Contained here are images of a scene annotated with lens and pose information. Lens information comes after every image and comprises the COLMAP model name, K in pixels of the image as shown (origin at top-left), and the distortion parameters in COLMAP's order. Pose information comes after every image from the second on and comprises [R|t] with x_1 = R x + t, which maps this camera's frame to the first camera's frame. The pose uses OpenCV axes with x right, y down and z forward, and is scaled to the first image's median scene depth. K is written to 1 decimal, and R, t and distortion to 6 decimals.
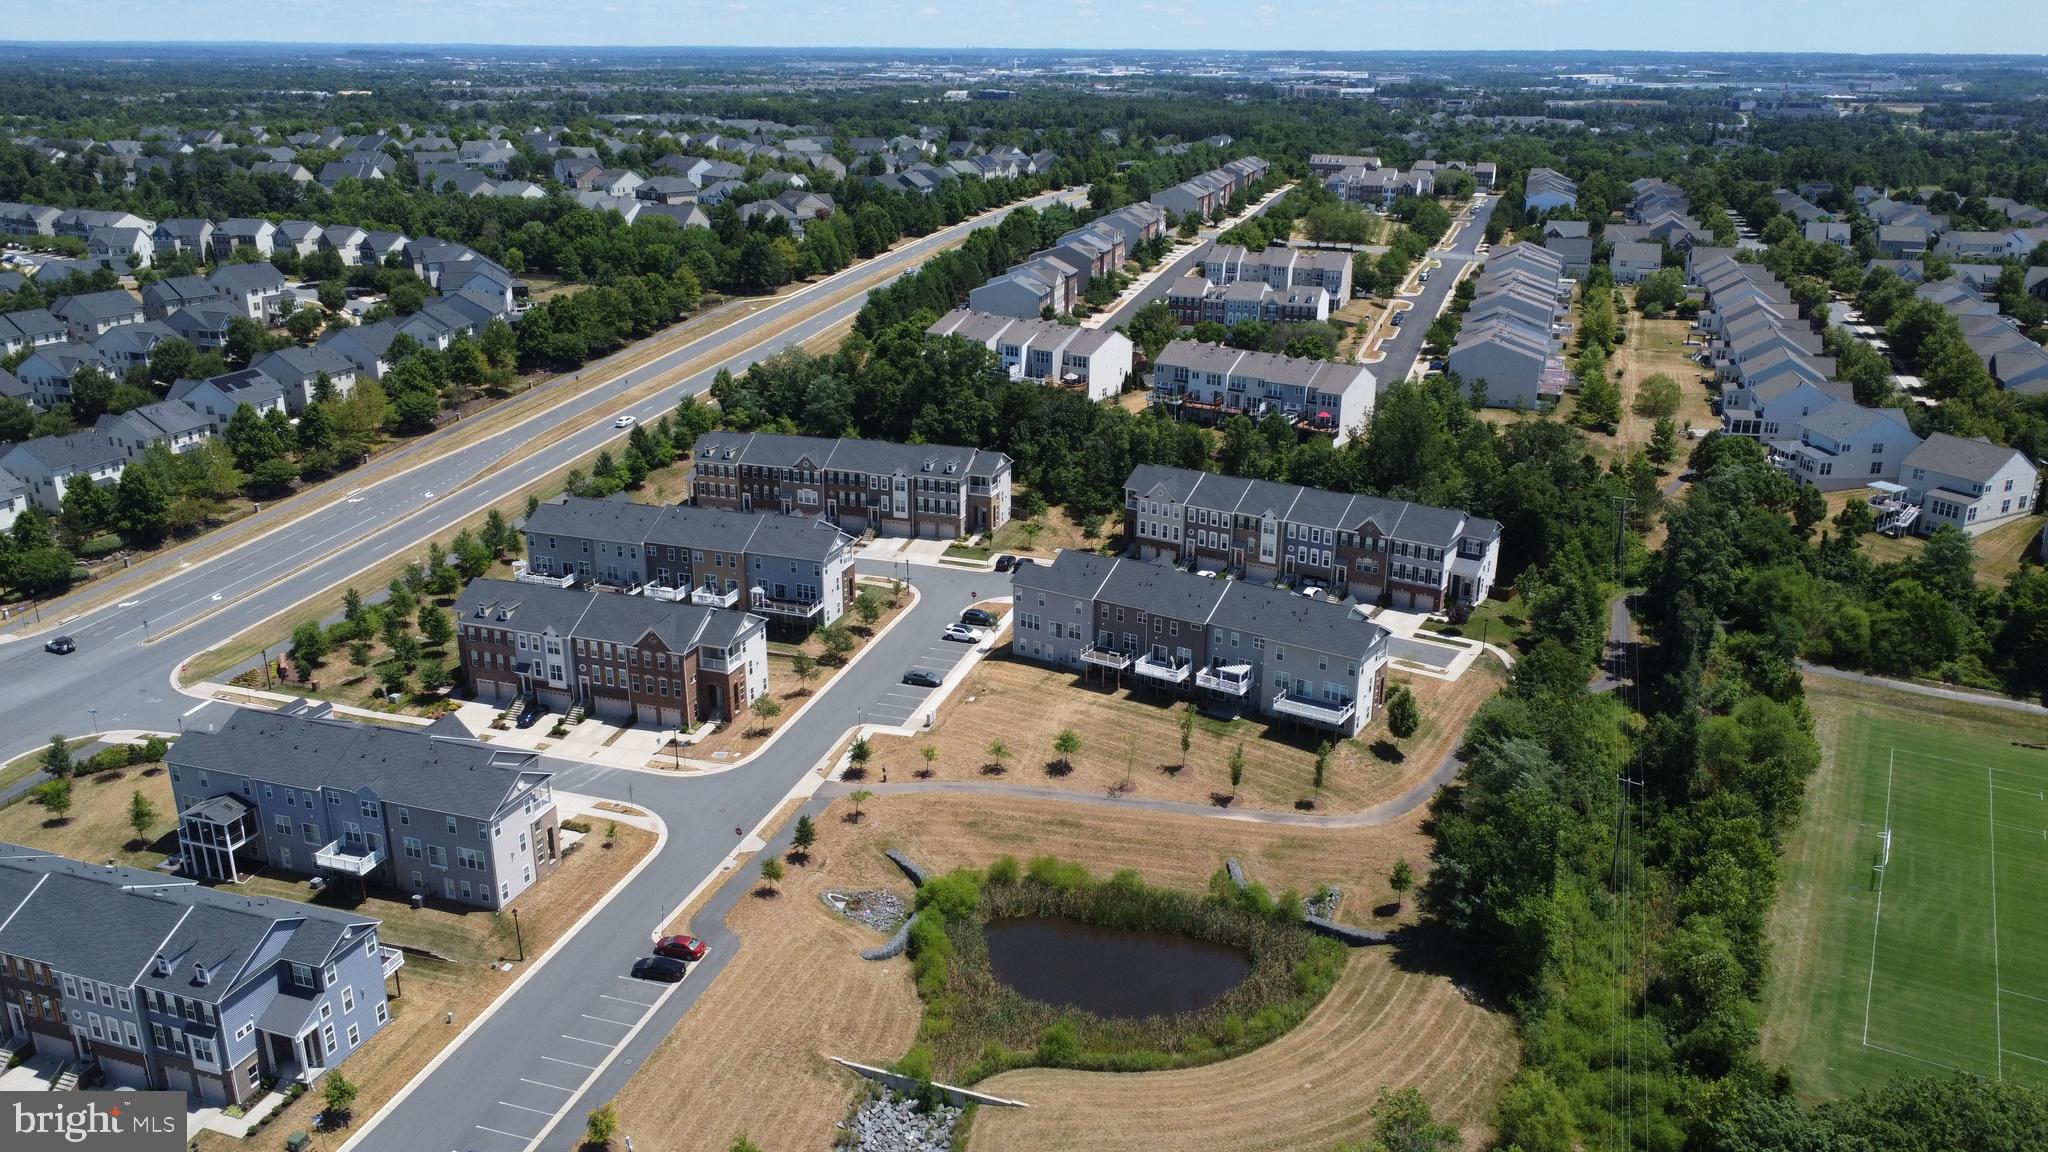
lens RADIAL K [[1541.9, 0, 1024.9], [0, 1541.9, 572.4], [0, 0, 1]] dist [0.000770, -0.000685]
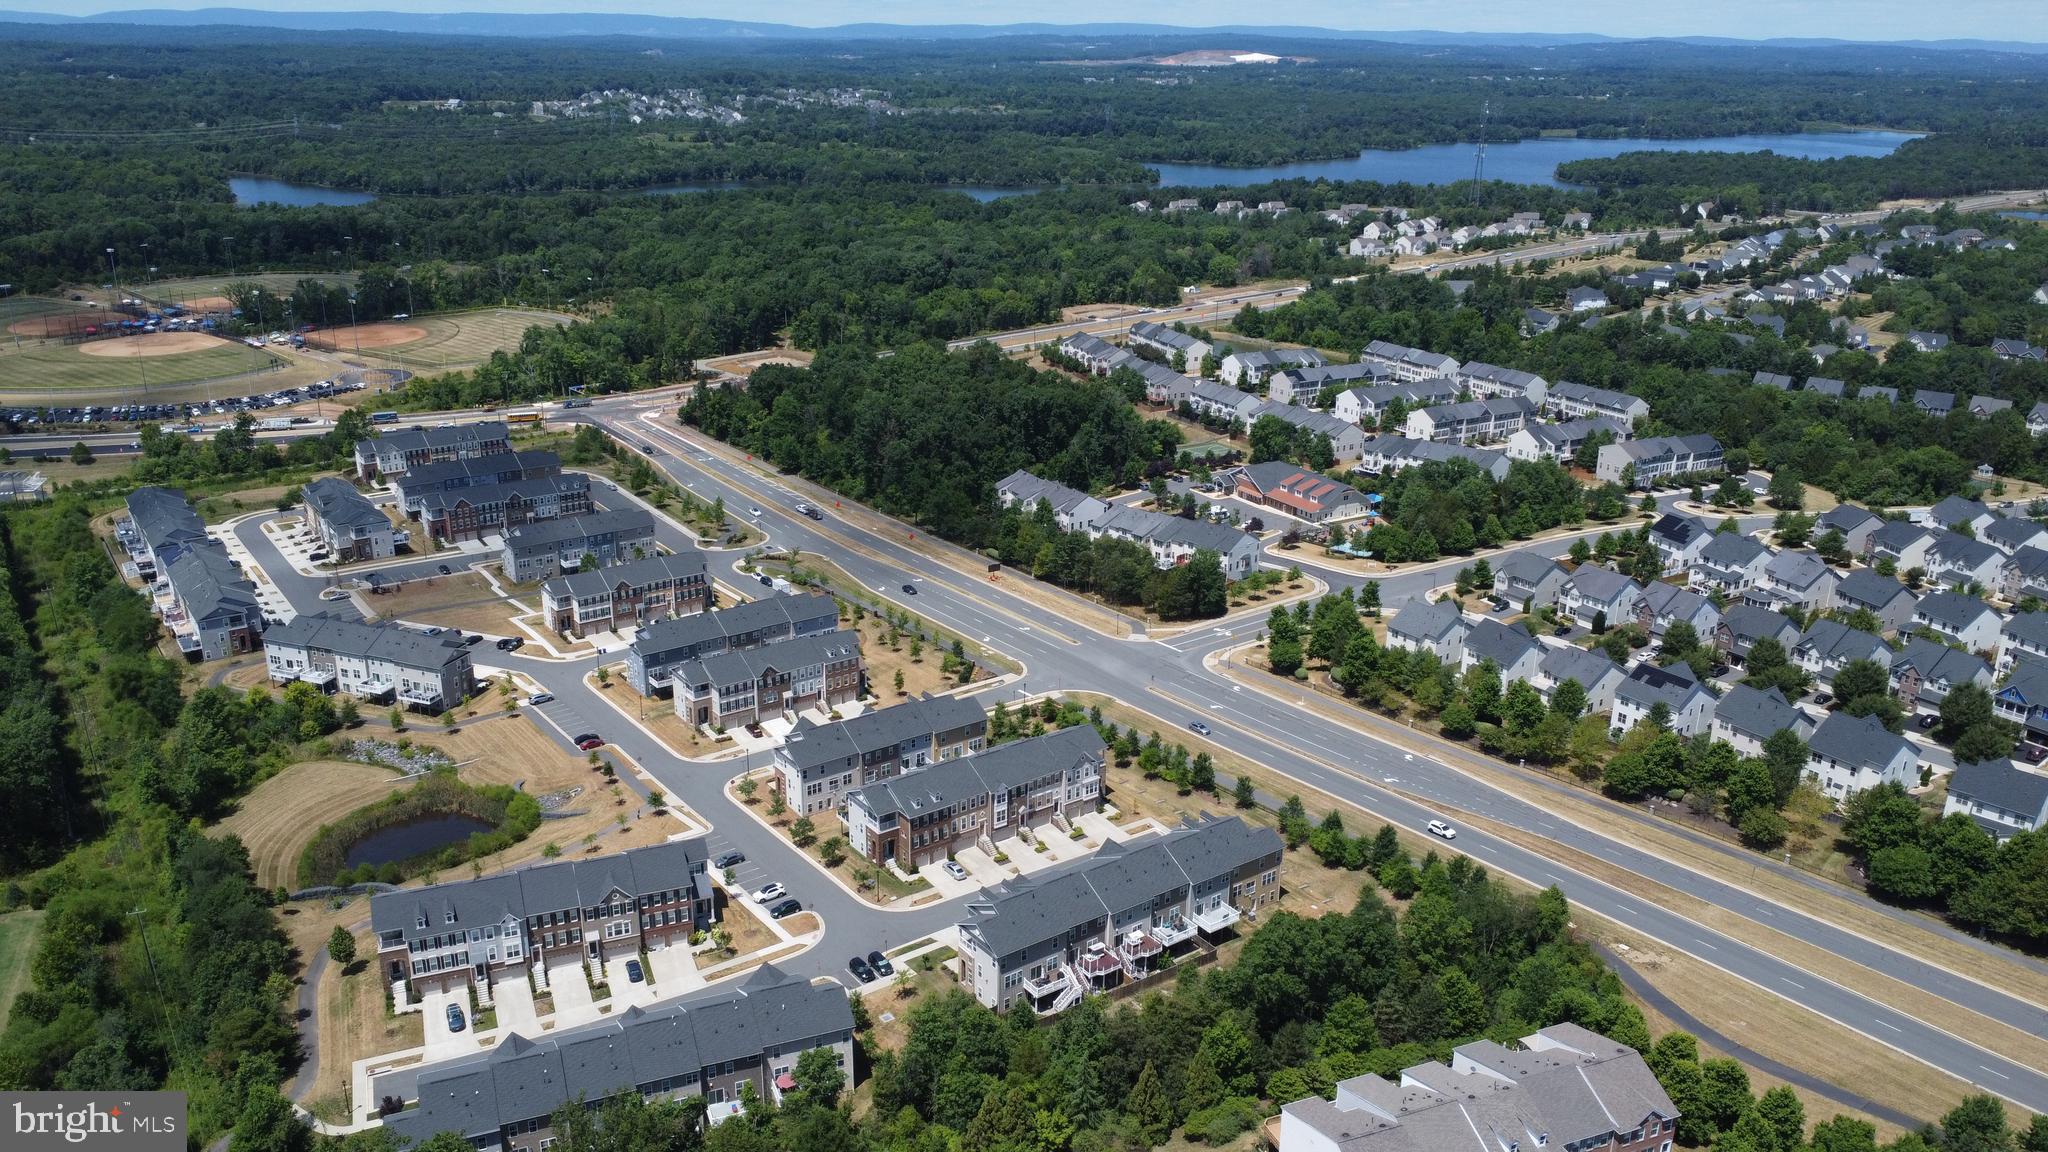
lens RADIAL K [[1541.9, 0, 1020.4], [0, 1541.9, 578.9], [0, 0, 1]] dist [0.000770, -0.000685]
pose [[-0.585045, 0.257935, -0.768890, 0.560273], [-0.277507, 0.827175, 0.488642, -0.639057], [0.762045, 0.499250, -0.412356, 1.234061]]
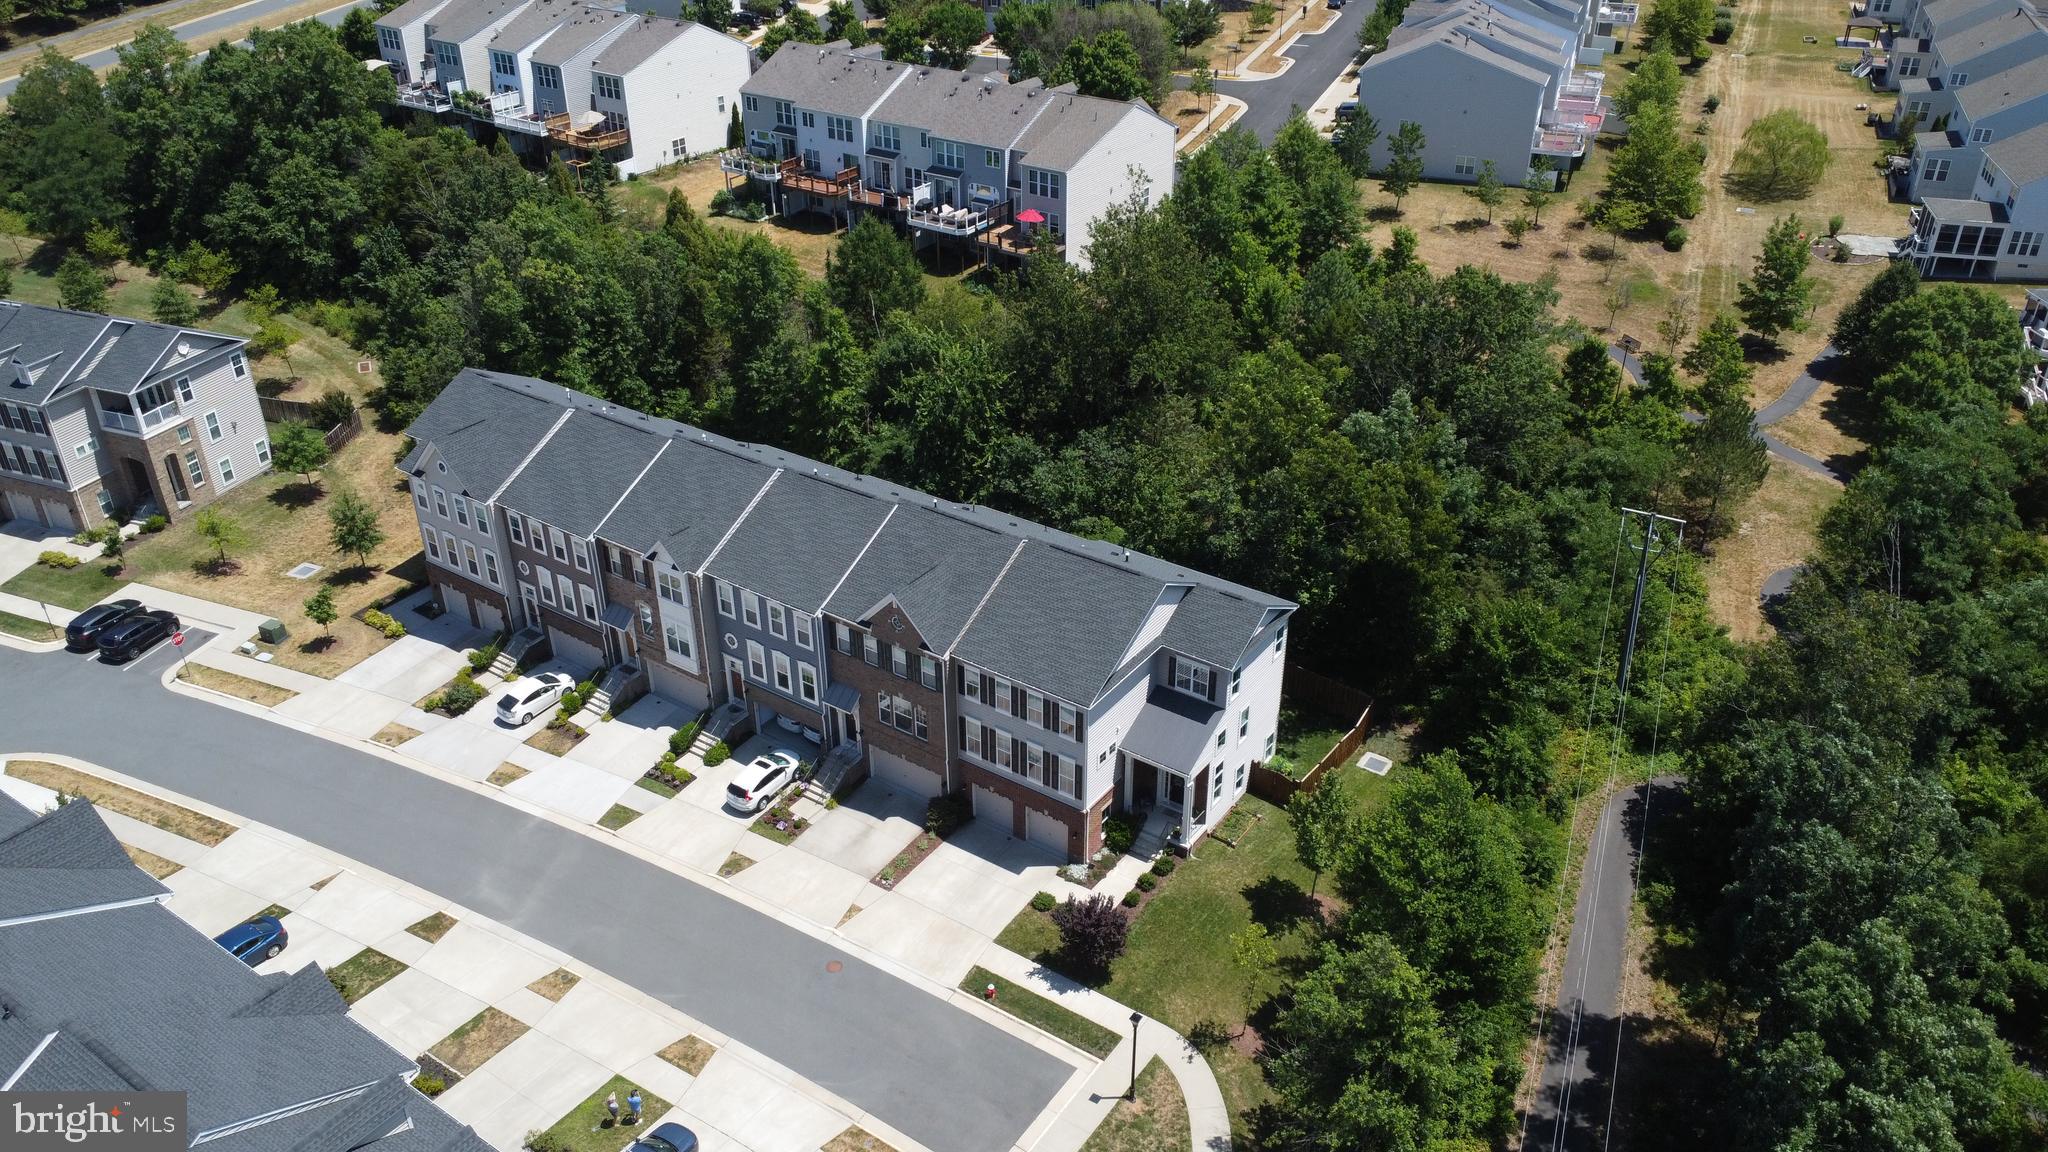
lens RADIAL K [[1541.9, 0, 1027.7], [0, 1541.9, 586.2], [0, 0, 1]] dist [0.000770, -0.000685]
pose [[0.998807, 0.016052, -0.046125, 0.230384], [-0.006577, 0.980051, 0.198636, -0.091090], [0.048394, -0.198096, 0.978987, 0.565079]]
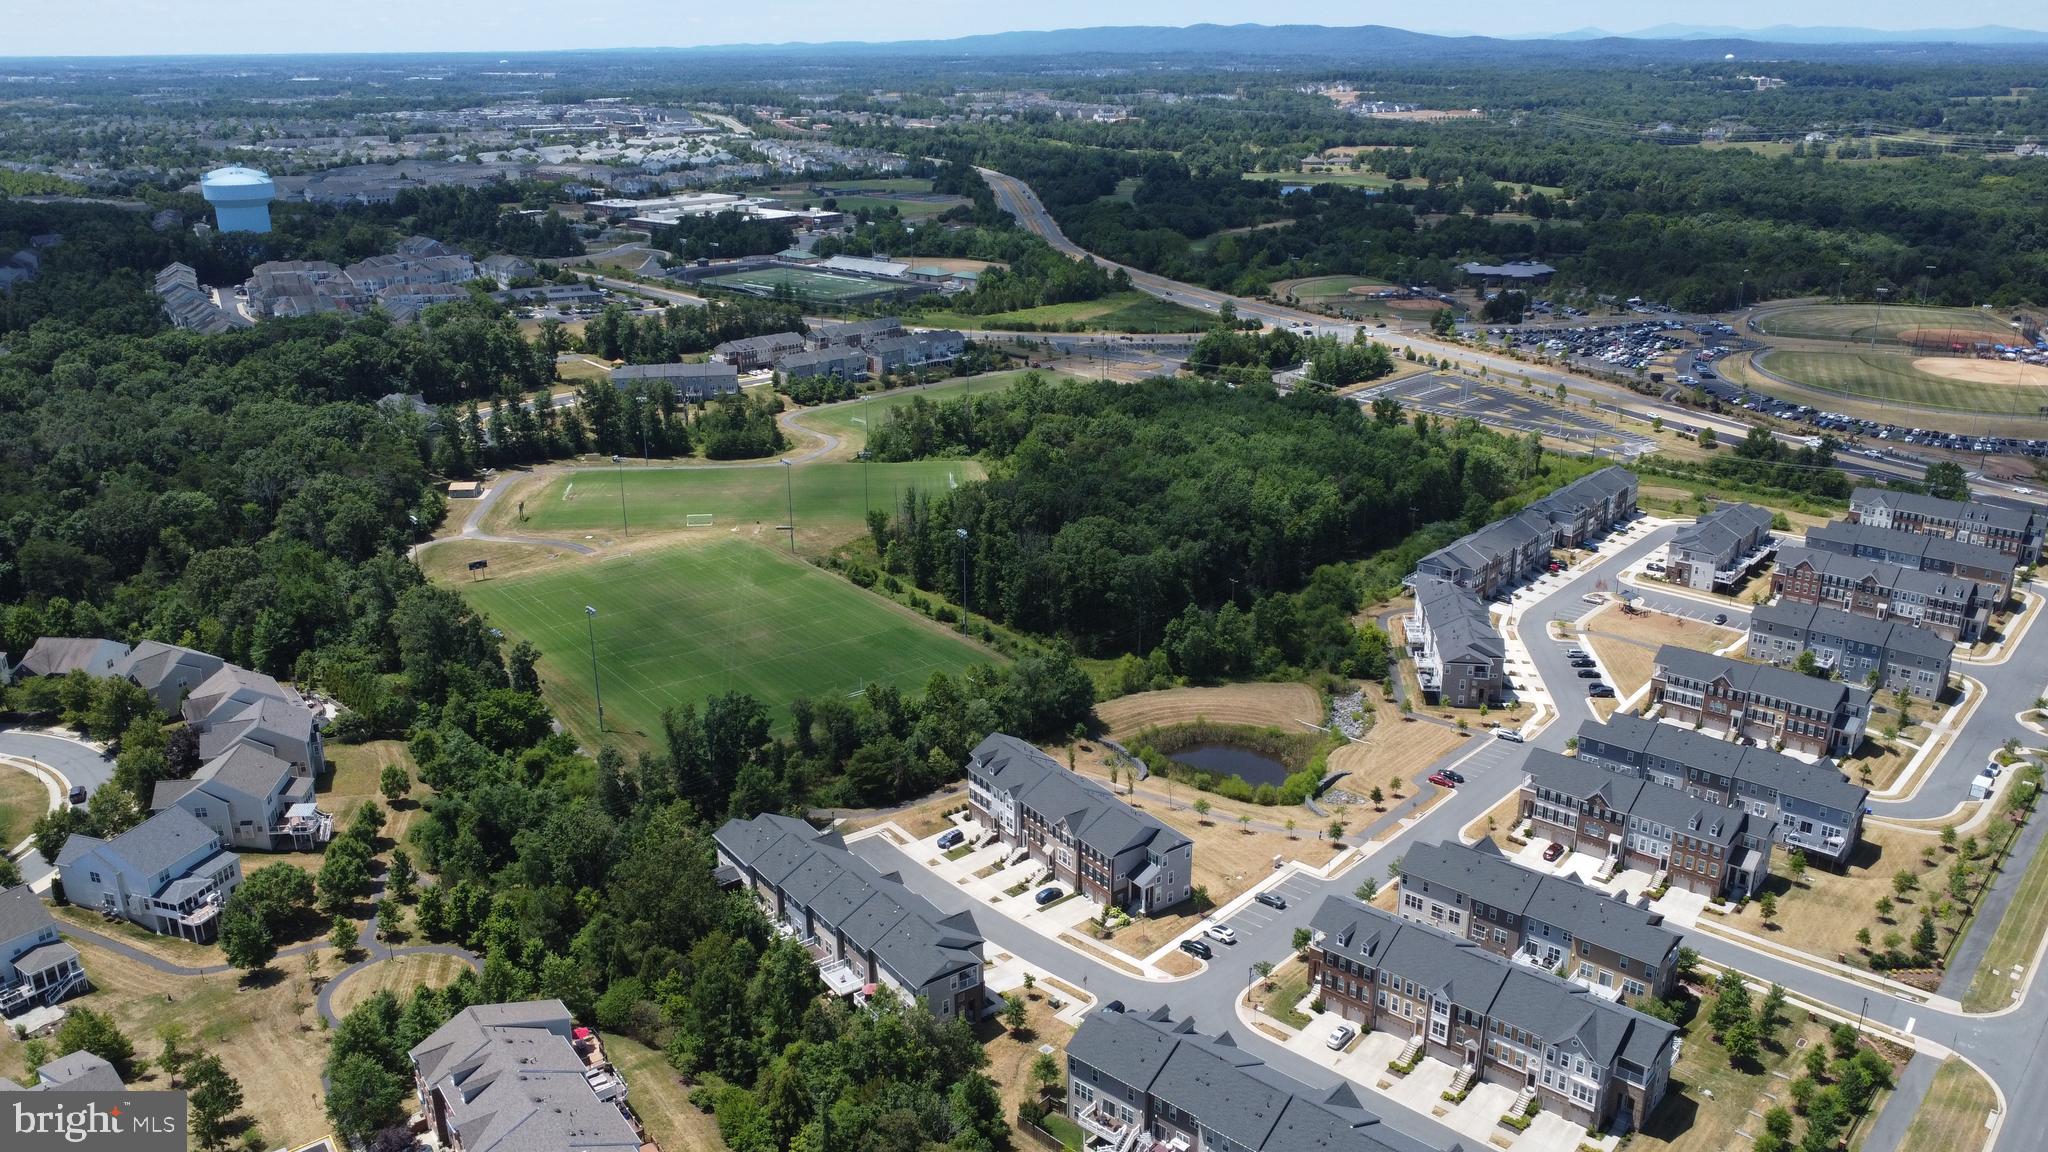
lens RADIAL K [[1541.9, 0, 1032.3], [0, 1541.9, 571.8], [0, 0, 1]] dist [0.000770, -0.000685]
pose [[-0.928675, -0.124215, 0.349475, -0.221957], [0.117204, 0.795684, 0.594265, -0.692681], [-0.351889, 0.592839, -0.724373, 1.391324]]
